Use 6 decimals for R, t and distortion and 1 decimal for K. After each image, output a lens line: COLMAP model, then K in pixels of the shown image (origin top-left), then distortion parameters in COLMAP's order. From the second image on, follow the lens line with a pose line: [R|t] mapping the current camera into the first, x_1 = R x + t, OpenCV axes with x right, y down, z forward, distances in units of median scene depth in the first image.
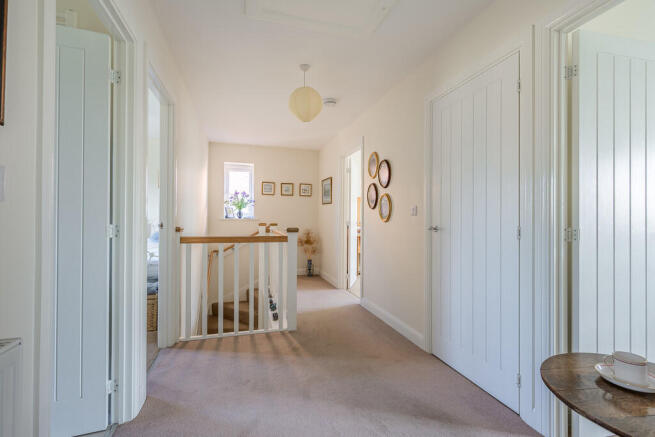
lens RADIAL K [[302.0, 0, 328.1], [0, 302.0, 216.1], [0, 0, 1]] dist [0.003471, 0.000291]
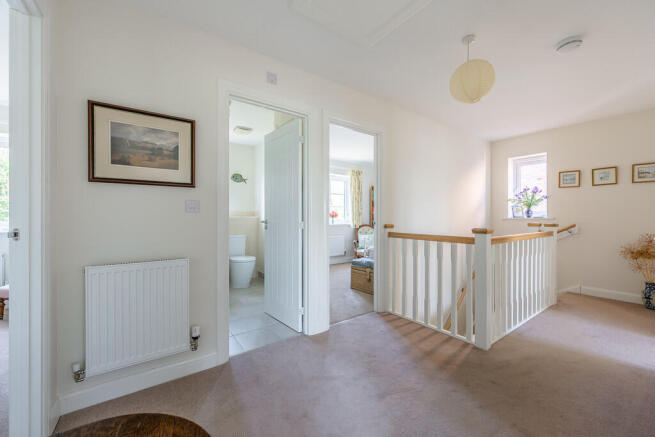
lens RADIAL K [[257.6, 0, 324.5], [0, 257.6, 218.0], [0, 0, 1]] dist [0.001539, -0.000265]
pose [[0.326973, -0.002043, -0.945031, 0.431548], [0.009160, 0.999958, 0.001008, 0.004526], [0.944989, -0.008986, 0.326978, 0.347456]]
